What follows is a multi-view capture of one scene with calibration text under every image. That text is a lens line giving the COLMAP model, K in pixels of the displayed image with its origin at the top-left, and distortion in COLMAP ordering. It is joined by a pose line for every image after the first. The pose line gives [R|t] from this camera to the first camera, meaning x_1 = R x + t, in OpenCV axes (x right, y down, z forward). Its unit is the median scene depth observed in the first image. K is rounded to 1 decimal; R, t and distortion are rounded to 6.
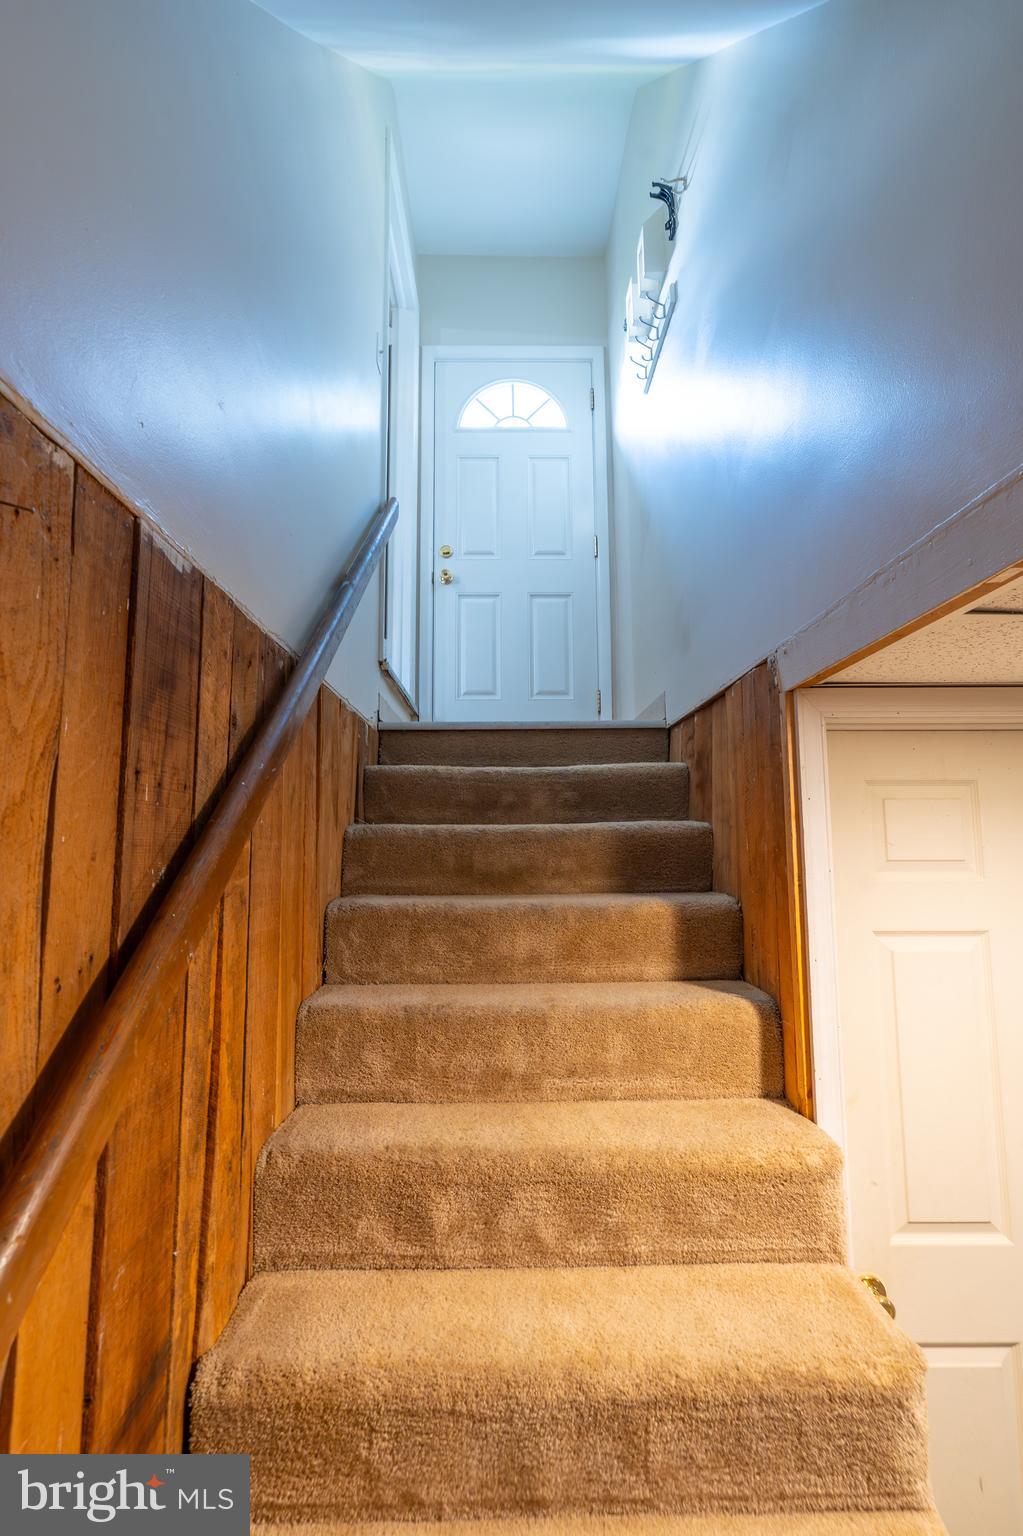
lens RADIAL K [[702.2, 0, 521.8], [0, 702.2, 770.5], [0, 0, 1]] dist [-0.003166, 0.001142]
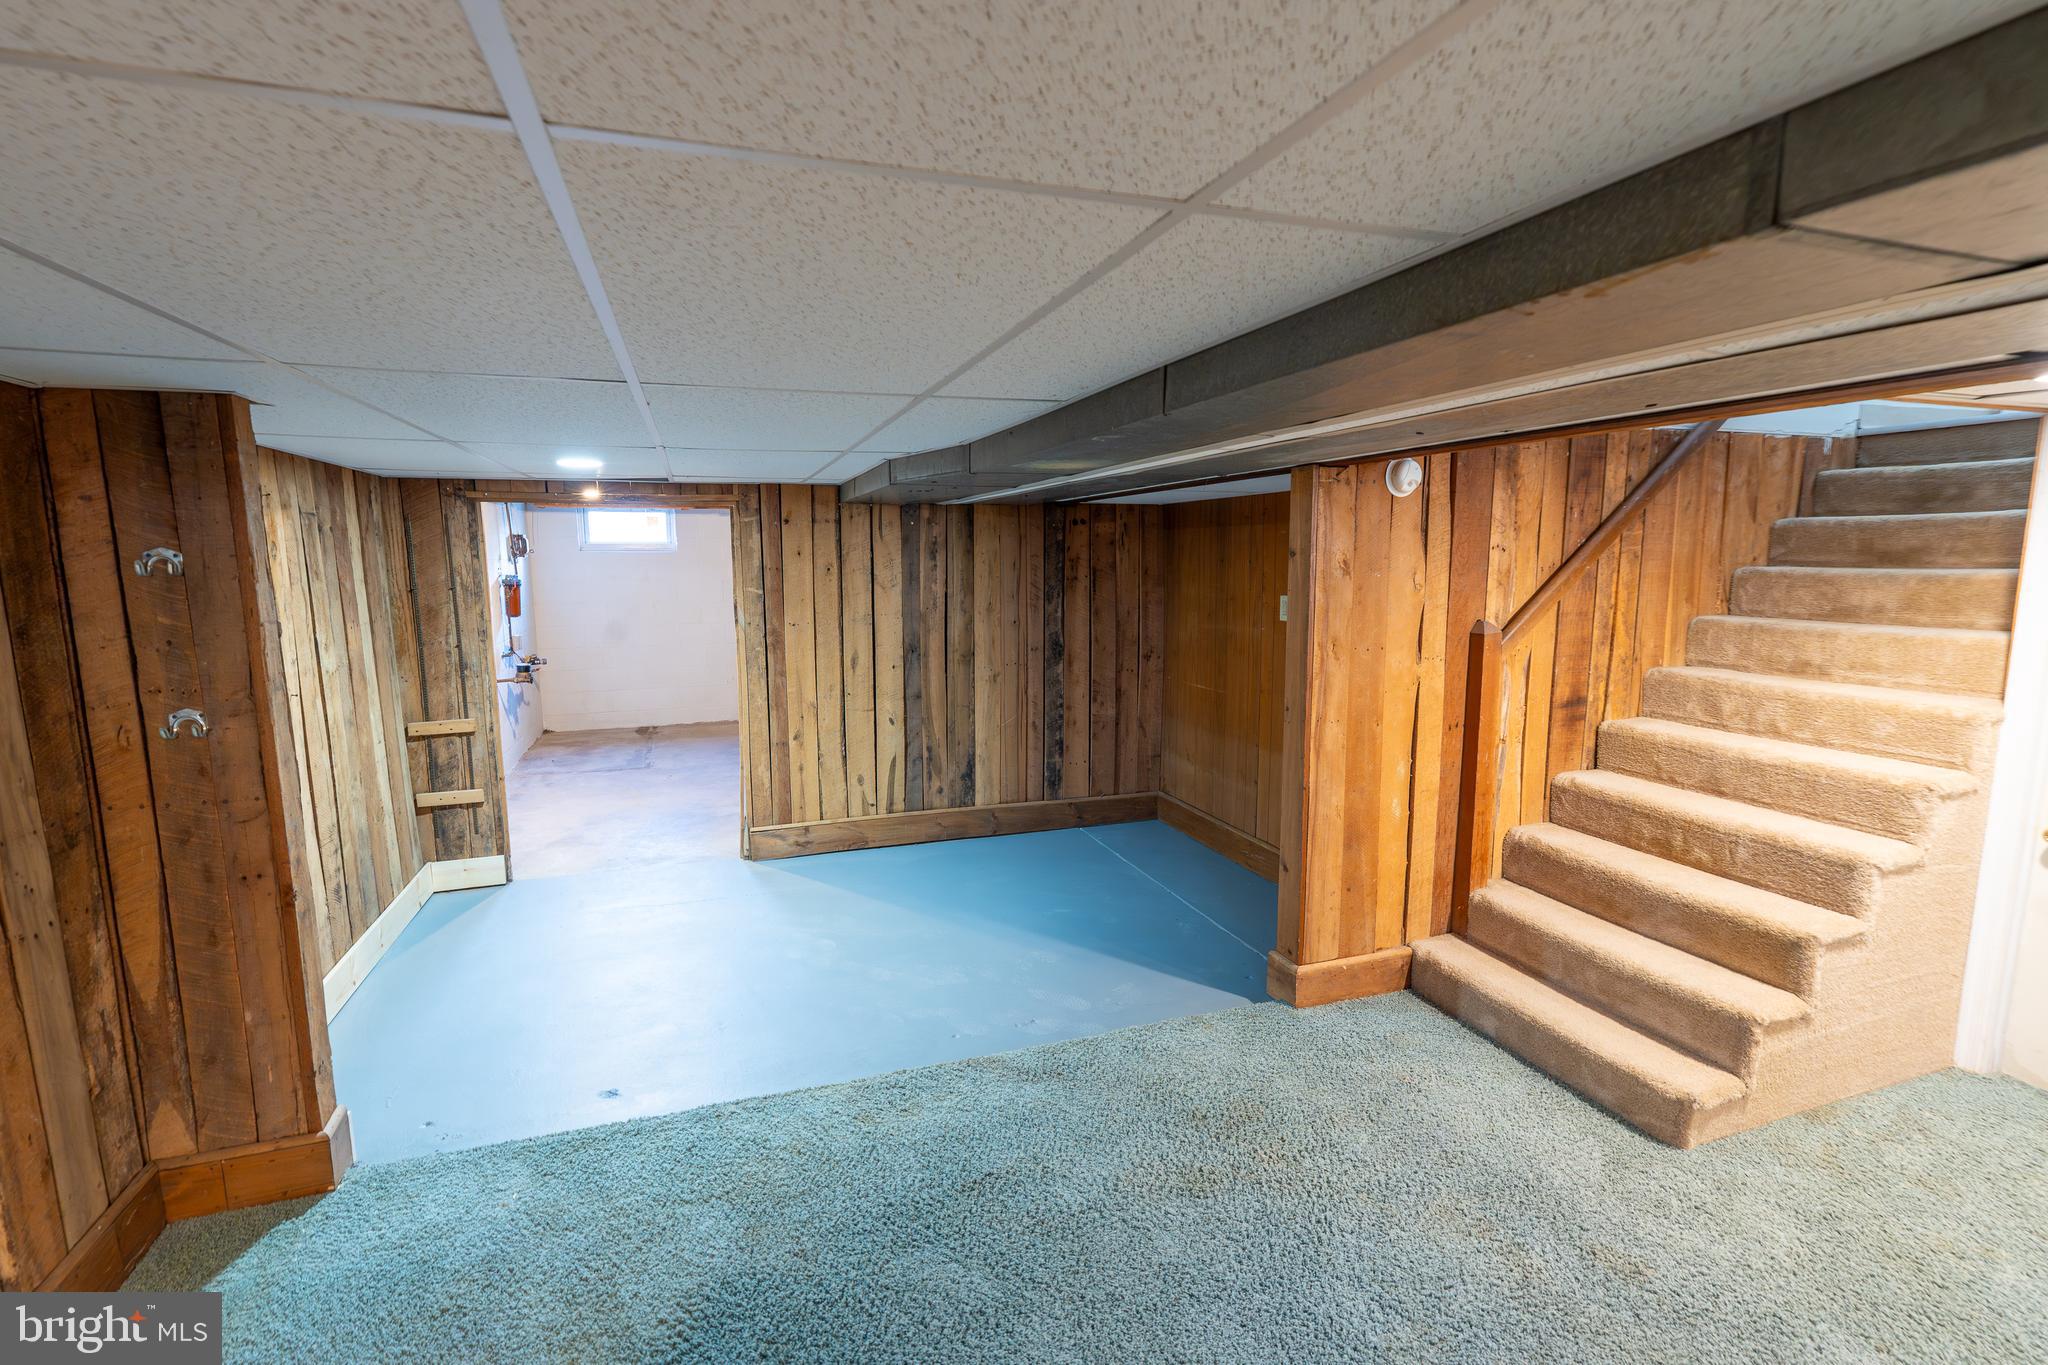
lens RADIAL K [[936.3, 0, 1016.5], [0, 936.3, 680.2], [0, 0, 1]] dist [-0.003166, 0.001142]
pose [[0.318731, 0.131009, -0.938748, 1.299906], [0.103357, 0.979692, 0.171815, -0.106075], [0.942193, -0.151789, 0.298717, -1.306877]]
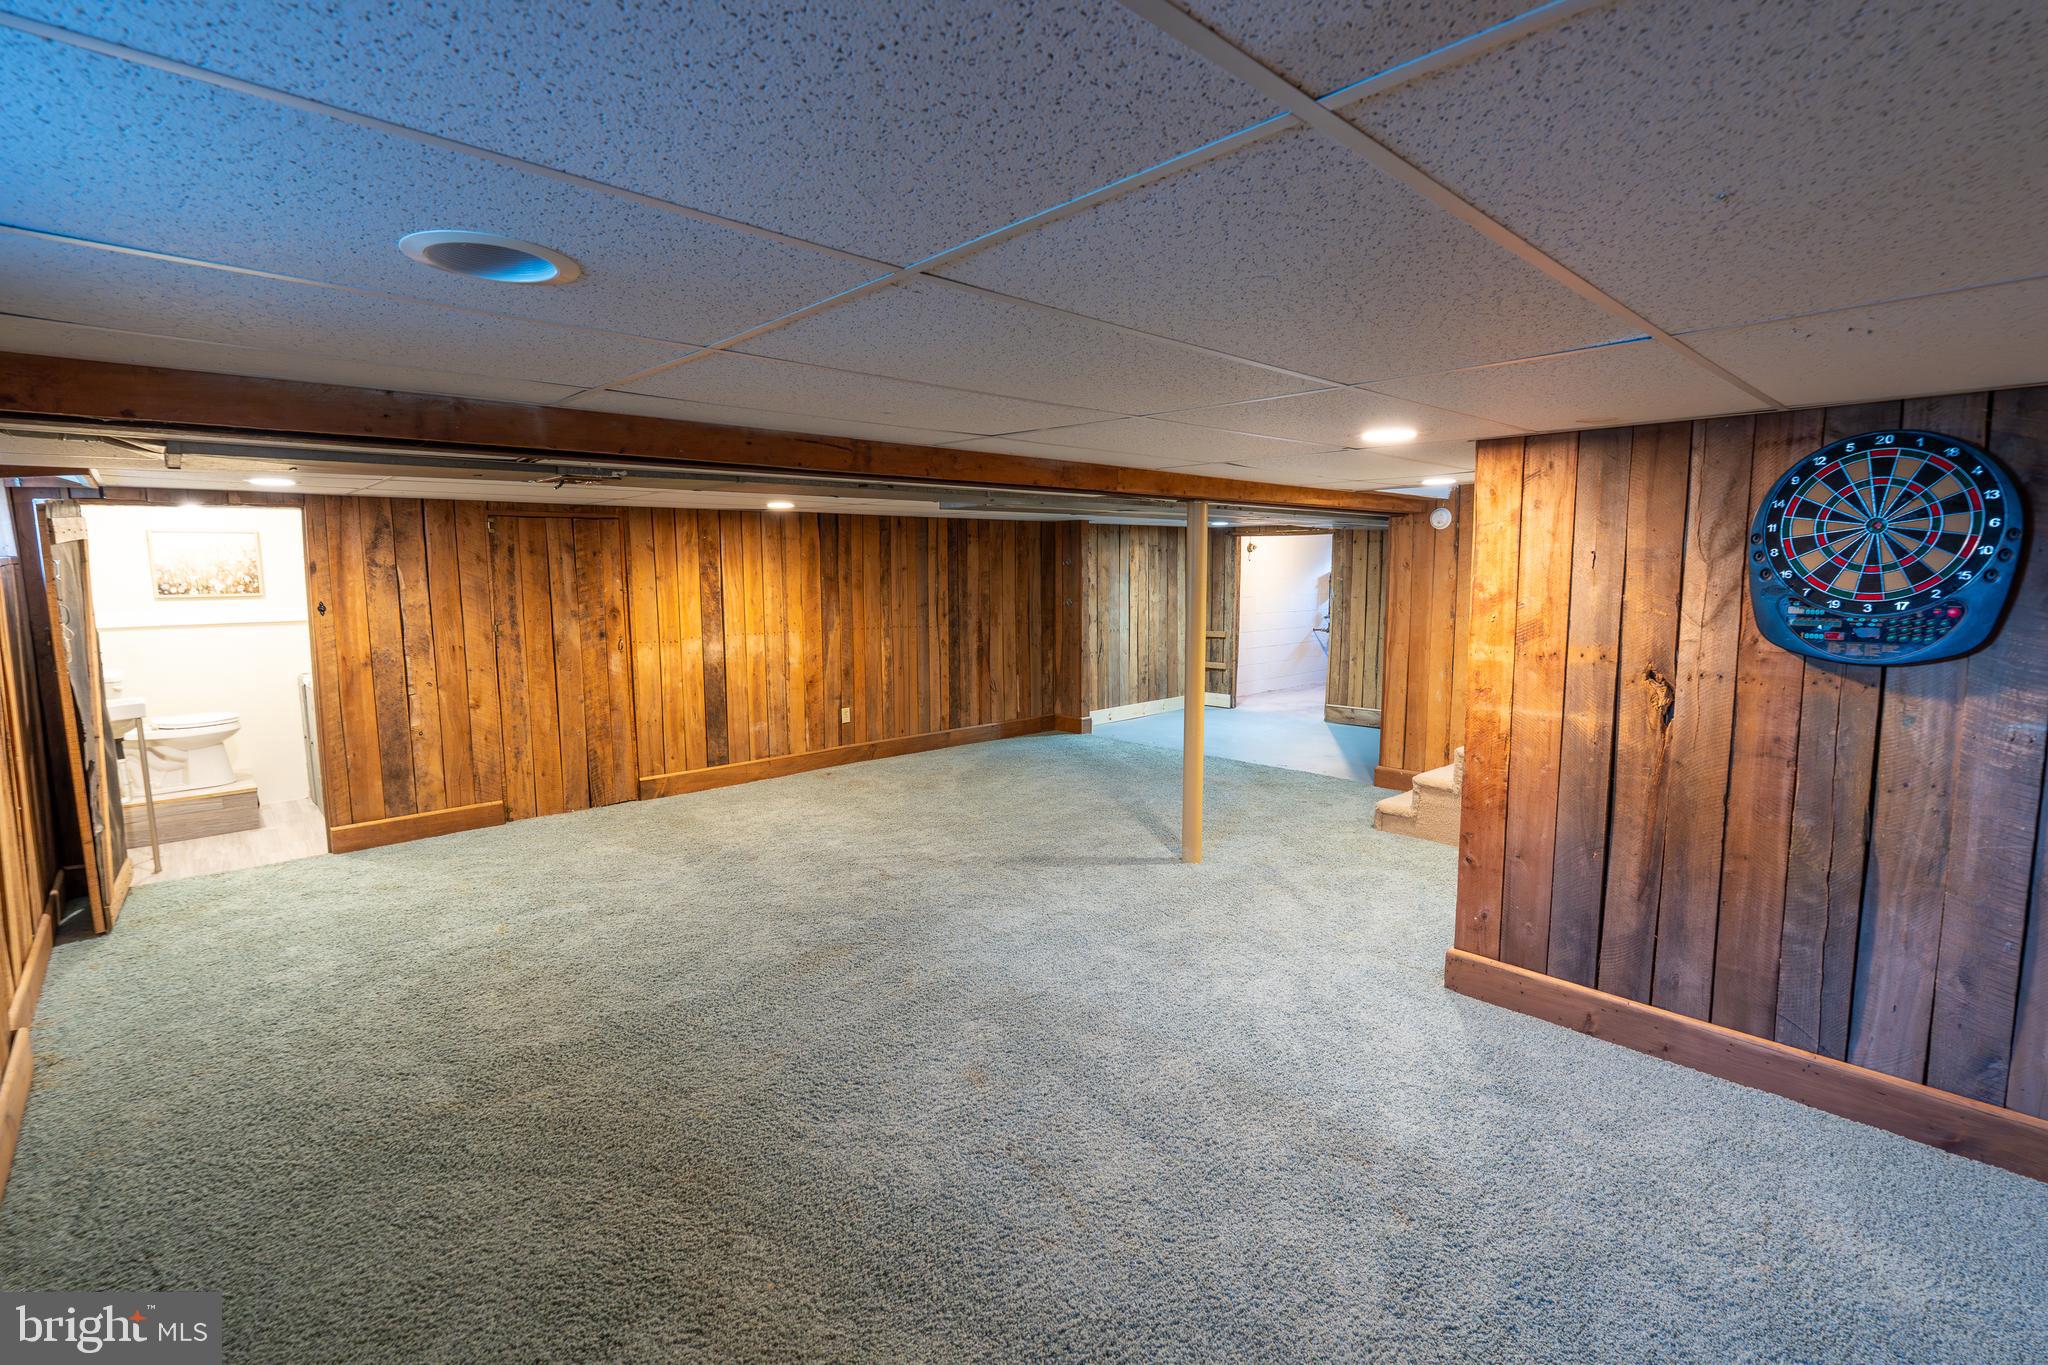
lens RADIAL K [[936.3, 0, 1015.5], [0, 936.3, 682.3], [0, 0, 1]] dist [-0.003166, 0.001142]
pose [[-0.740749, 0.092839, -0.665335, 3.406451], [0.079885, 0.995550, 0.049977, 0.210682], [0.667015, -0.016130, -0.744870, 1.614773]]
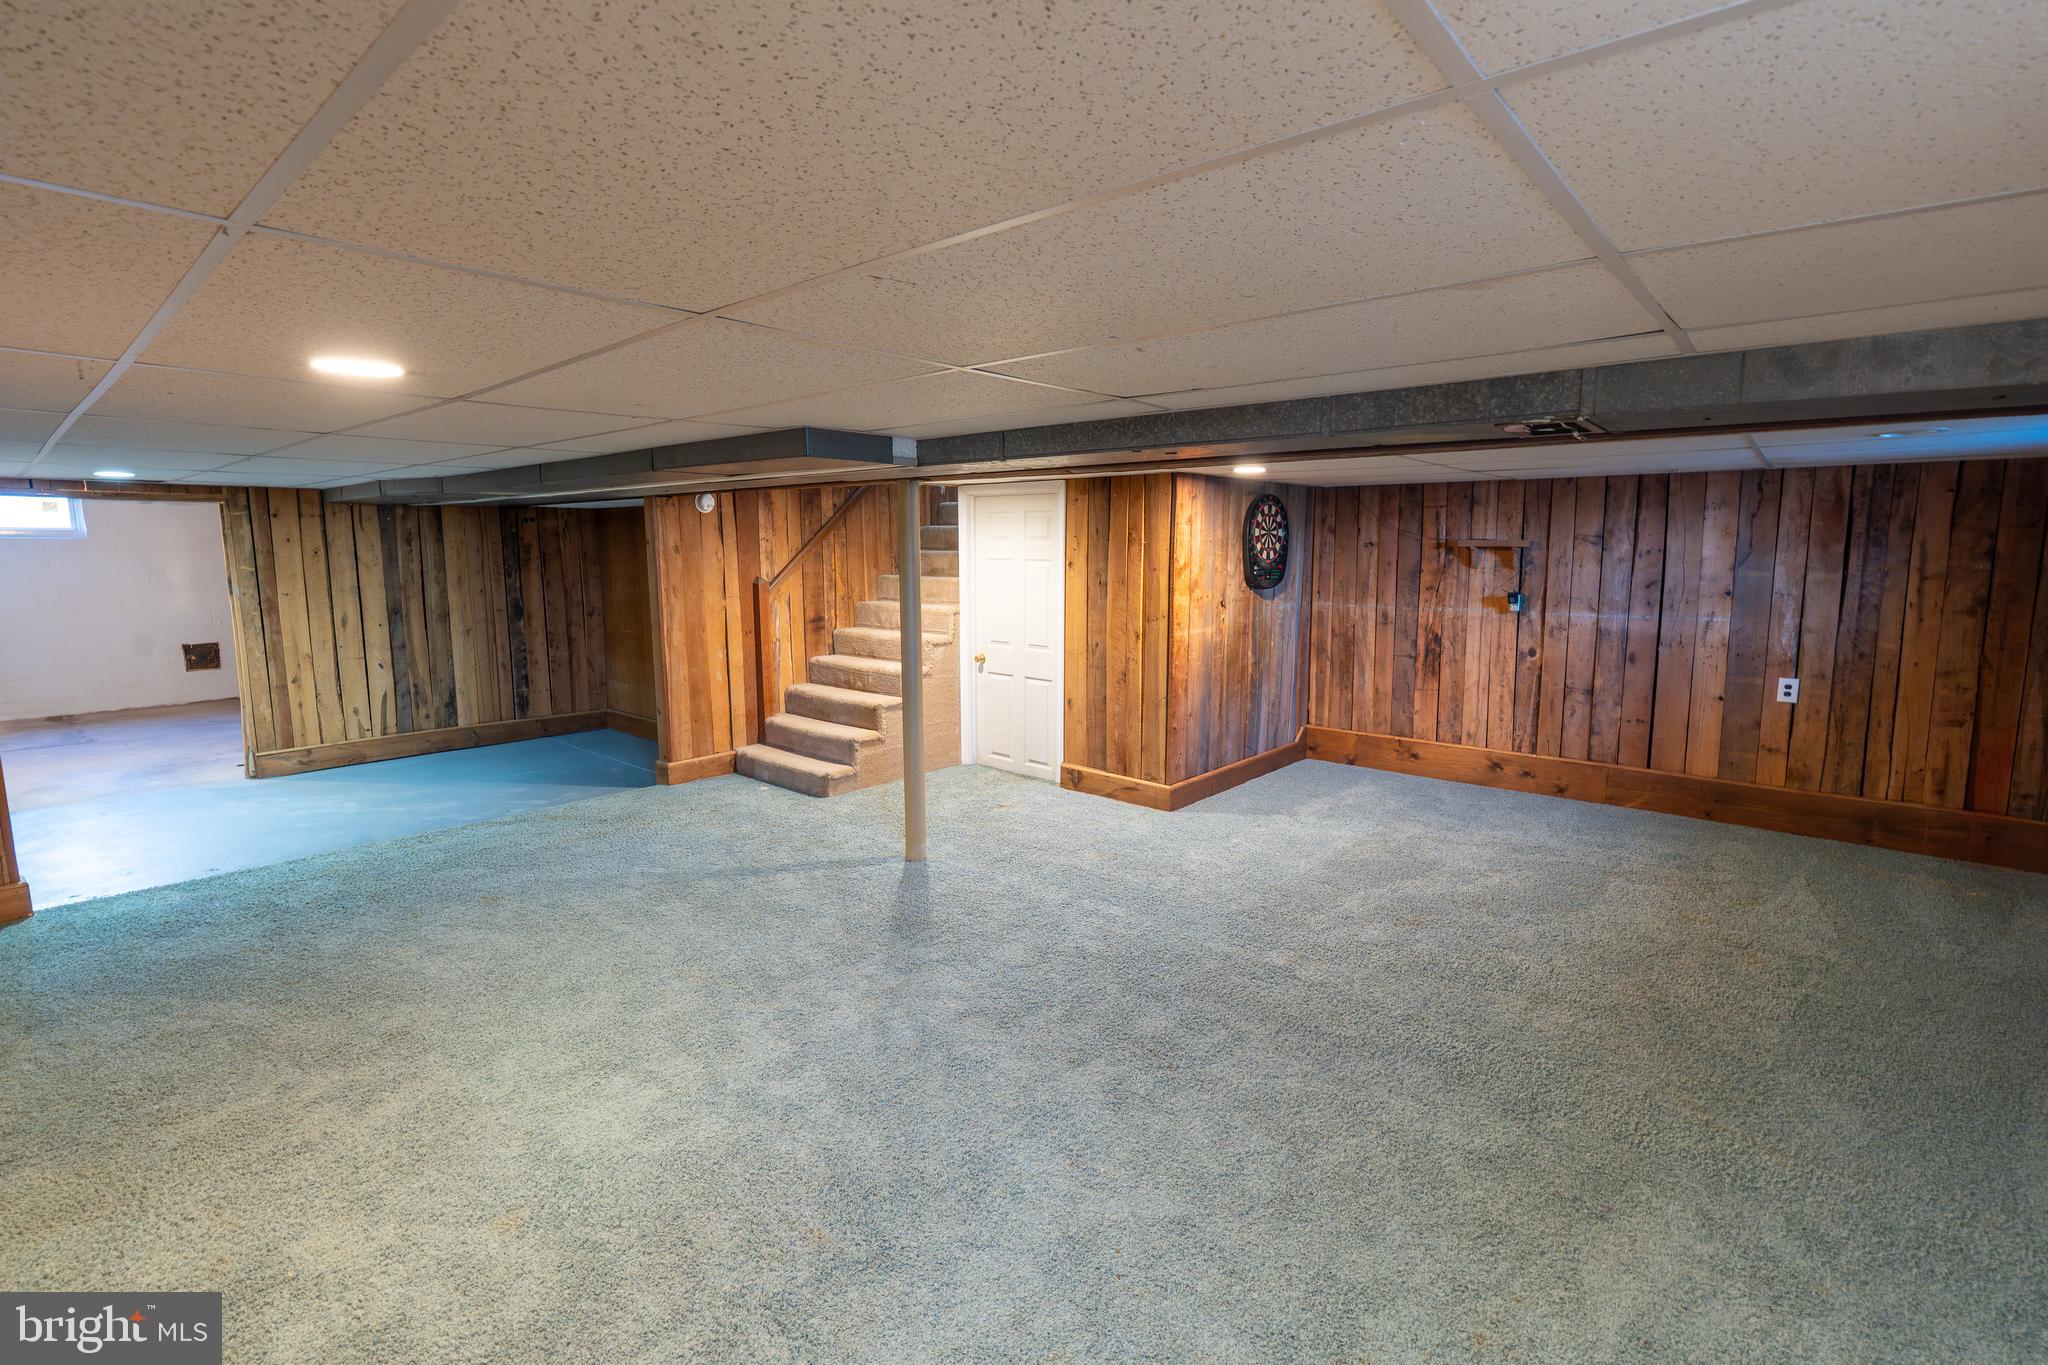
lens RADIAL K [[936.3, 0, 1038.3], [0, 936.3, 677.9], [0, 0, 1]] dist [-0.003166, 0.001142]
pose [[0.754025, 0.098456, -0.649425, 3.138399], [0.064505, 0.972824, 0.222379, -0.166086], [0.653670, -0.209570, 0.727183, -1.899074]]
